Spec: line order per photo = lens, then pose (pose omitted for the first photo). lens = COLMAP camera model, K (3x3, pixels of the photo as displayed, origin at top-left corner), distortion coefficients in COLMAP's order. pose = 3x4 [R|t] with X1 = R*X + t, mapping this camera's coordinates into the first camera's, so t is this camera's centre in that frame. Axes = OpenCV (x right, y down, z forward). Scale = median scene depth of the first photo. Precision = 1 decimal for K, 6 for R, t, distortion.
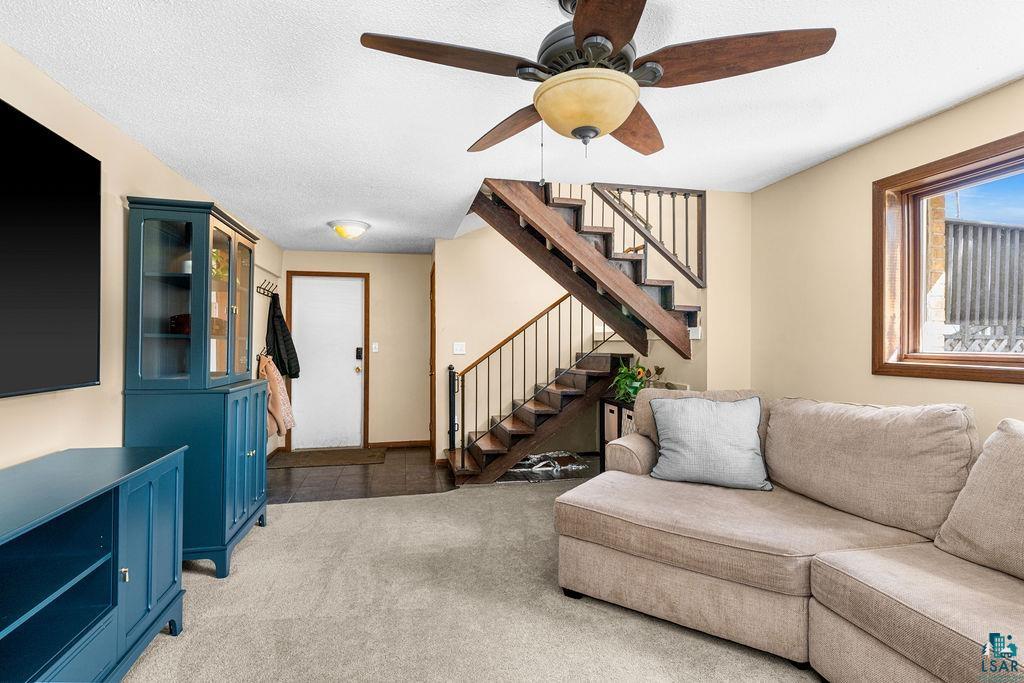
lens RADIAL K [[491.6, 0, 512.0], [0, 491.6, 341.5], [0, 0, 1]] dist [-0.000987, 0.001120]
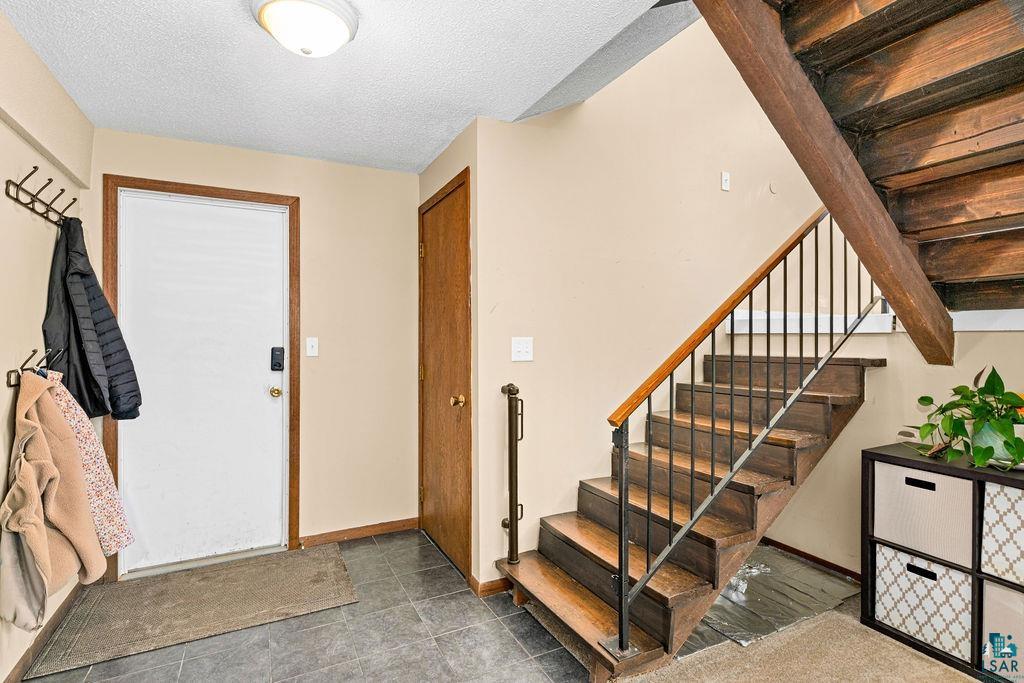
lens RADIAL K [[491.6, 0, 512.0], [0, 491.6, 341.5], [0, 0, 1]] dist [-0.000987, 0.001120]
pose [[0.965071, -0.003043, 0.261972, -0.234575], [-0.000022, 0.999932, 0.011696, 0.000965], [-0.261990, -0.011294, 0.965005, 0.507575]]
